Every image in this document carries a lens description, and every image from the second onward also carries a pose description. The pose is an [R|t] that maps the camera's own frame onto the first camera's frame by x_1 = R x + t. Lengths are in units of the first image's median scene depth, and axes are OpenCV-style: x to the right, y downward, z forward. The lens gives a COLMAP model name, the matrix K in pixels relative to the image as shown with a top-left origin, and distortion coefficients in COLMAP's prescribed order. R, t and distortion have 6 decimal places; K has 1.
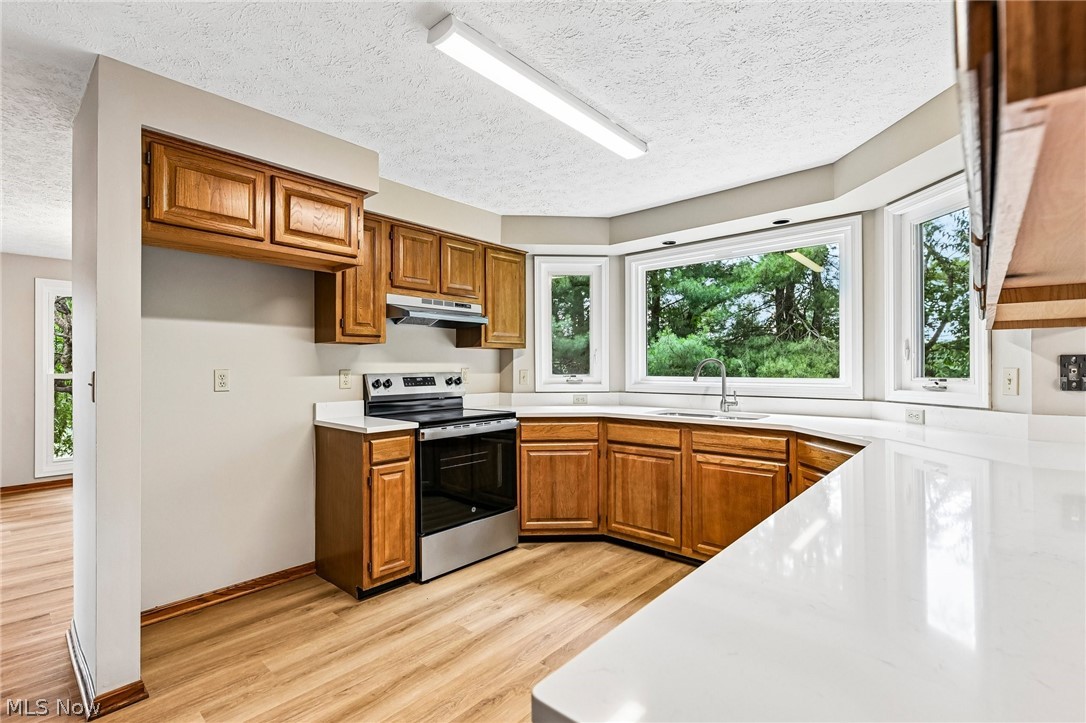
lens RADIAL K [[487.9, 0, 549.6], [0, 487.9, 367.1], [0, 0, 1]] dist [-0.000143, -0.000031]
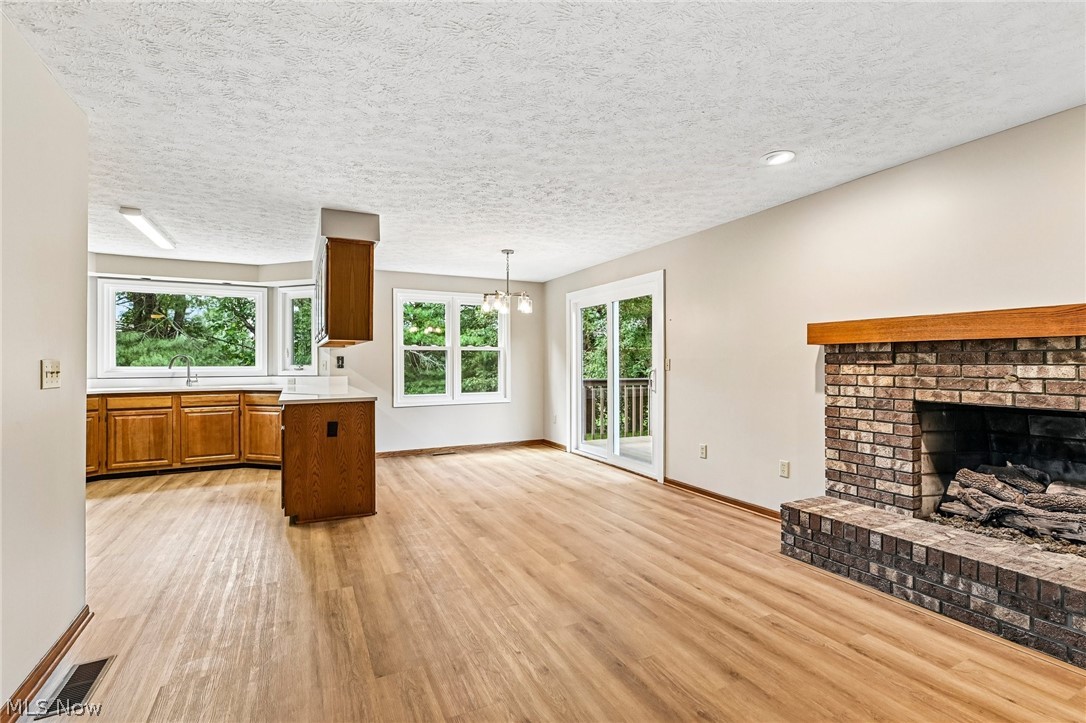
lens RADIAL K [[504.1, 0, 543.0], [0, 504.1, 361.5], [0, 0, 1]] dist [0.001344, -0.000014]
pose [[0.384478, 0.003540, 0.923128, -0.830555], [-0.000109, 0.999993, -0.003790, 0.011953], [-0.923134, 0.001356, 0.384475, -0.851950]]
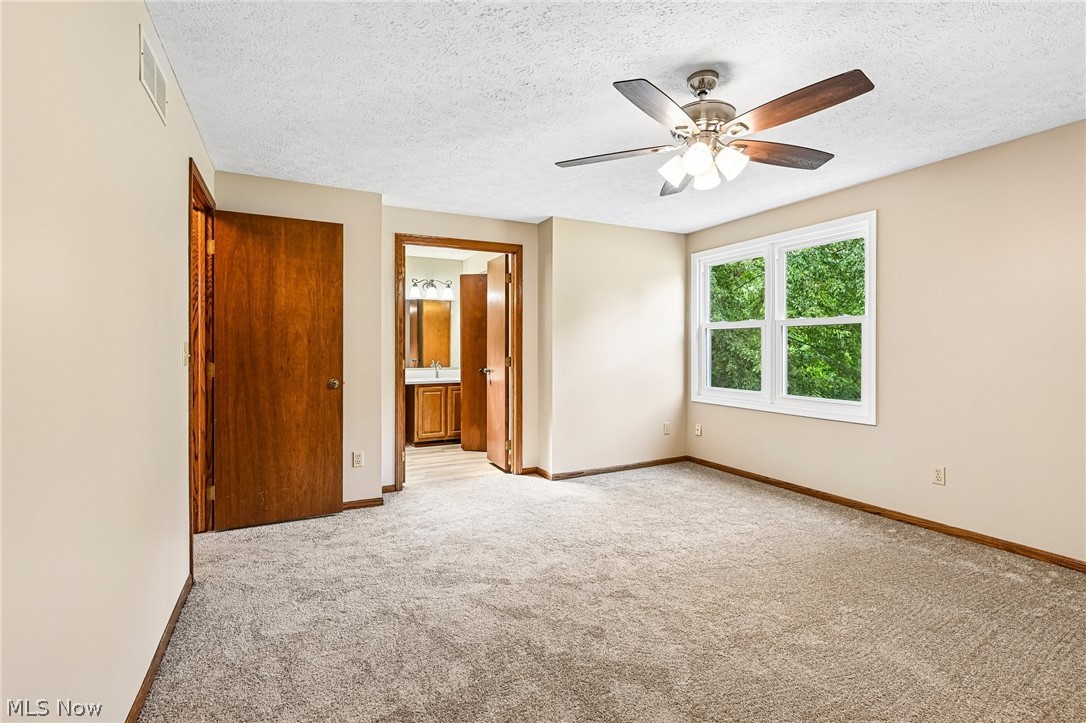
lens RADIAL K [[490.9, 0, 543.0], [0, 490.9, 361.5], [0, 0, 1]] dist [0.001396, -0.000031]
pose [[0.929065, 0.008704, -0.369814, 0.914535], [-0.000036, 0.999725, 0.023439, 0.019347], [0.369916, -0.021763, 0.928810, -1.163044]]
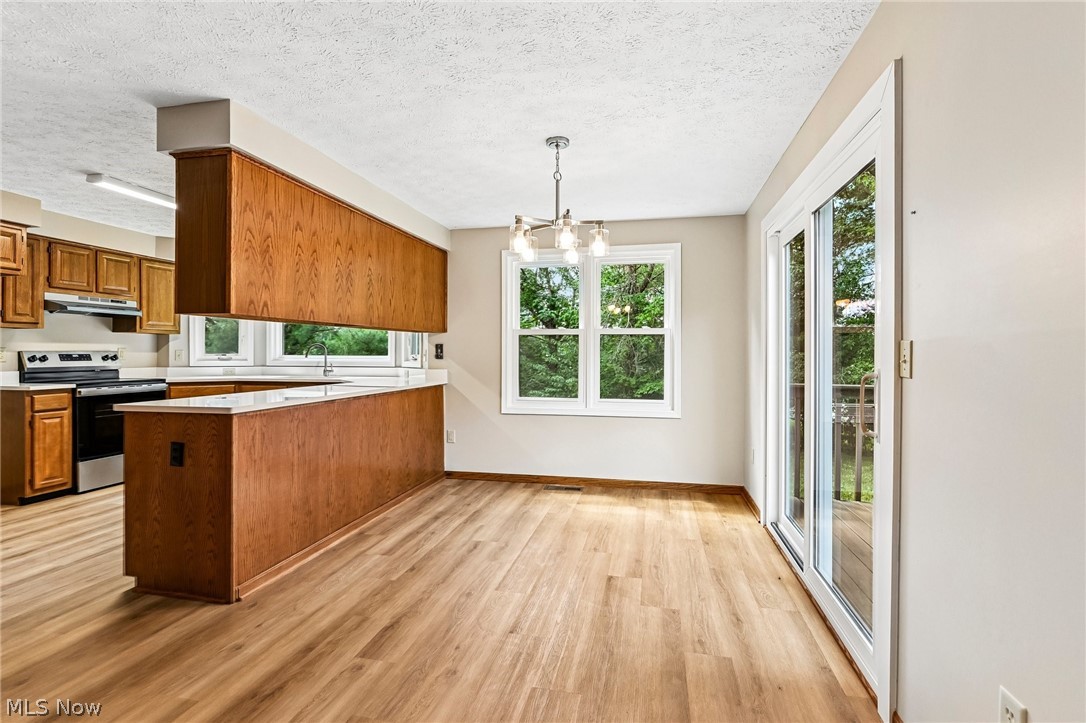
lens RADIAL K [[499.4, 0, 547.4], [0, 499.4, 355.7], [0, 0, 1]] dist [0.002454, 0.000107]
pose [[0.873947, 0.004256, 0.486003, 0.204824], [-0.006605, 0.999973, 0.003119, 0.013072], [-0.485977, -0.005936, 0.873951, -0.862415]]
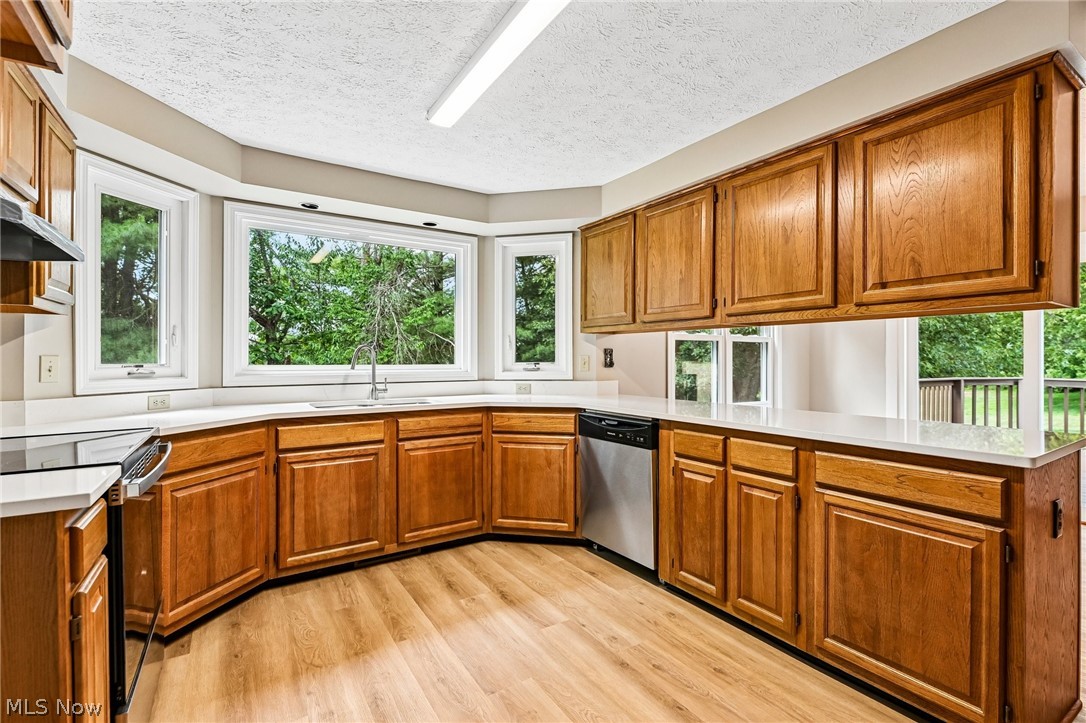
lens RADIAL K [[490.9, 0, 543.0], [0, 490.9, 361.5], [0, 0, 1]] dist [0.001396, -0.000031]
pose [[0.280350, -0.000775, 0.959898, -0.516431], [-0.001859, 0.999997, 0.001351, 0.013710], [-0.959896, -0.002163, 0.280348, 0.424732]]
